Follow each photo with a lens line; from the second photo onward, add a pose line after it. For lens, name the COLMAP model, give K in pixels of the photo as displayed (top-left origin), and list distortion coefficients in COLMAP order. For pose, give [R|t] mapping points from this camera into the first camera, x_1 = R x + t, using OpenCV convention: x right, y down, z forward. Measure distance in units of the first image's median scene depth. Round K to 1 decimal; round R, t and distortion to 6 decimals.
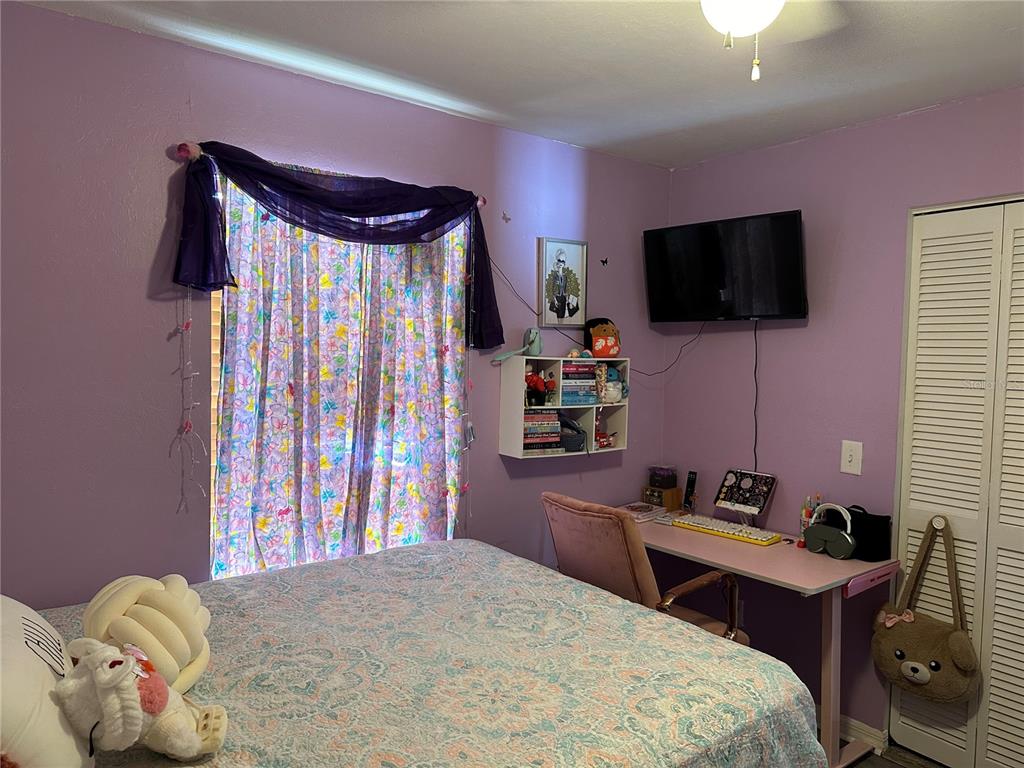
lens RADIAL K [[718.2, 0, 515.2], [0, 718.2, 386.6], [0, 0, 1]] dist [0.072666, -0.086962]
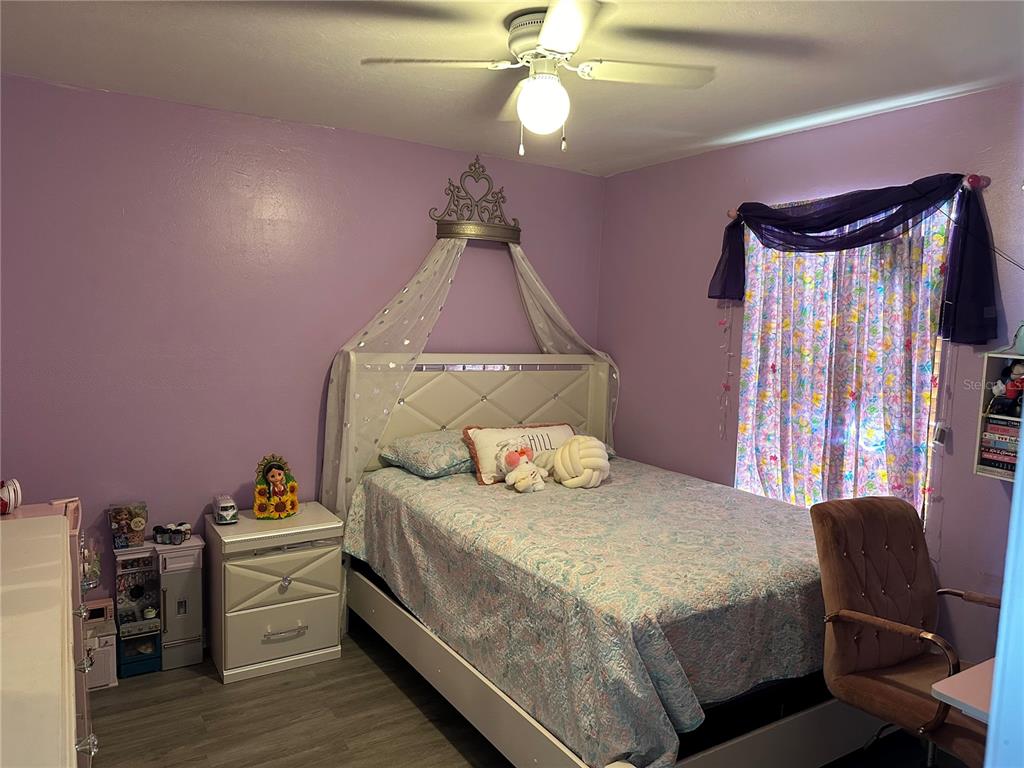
lens RADIAL K [[718.2, 0, 514.6], [0, 718.2, 389.9], [0, 0, 1]] dist [0.072666, -0.086962]
pose [[-0.095000, 0.071389, -0.992914, 1.001083], [-0.097948, 0.991915, 0.080689, -0.015690], [0.990647, 0.104919, -0.087240, 0.583033]]
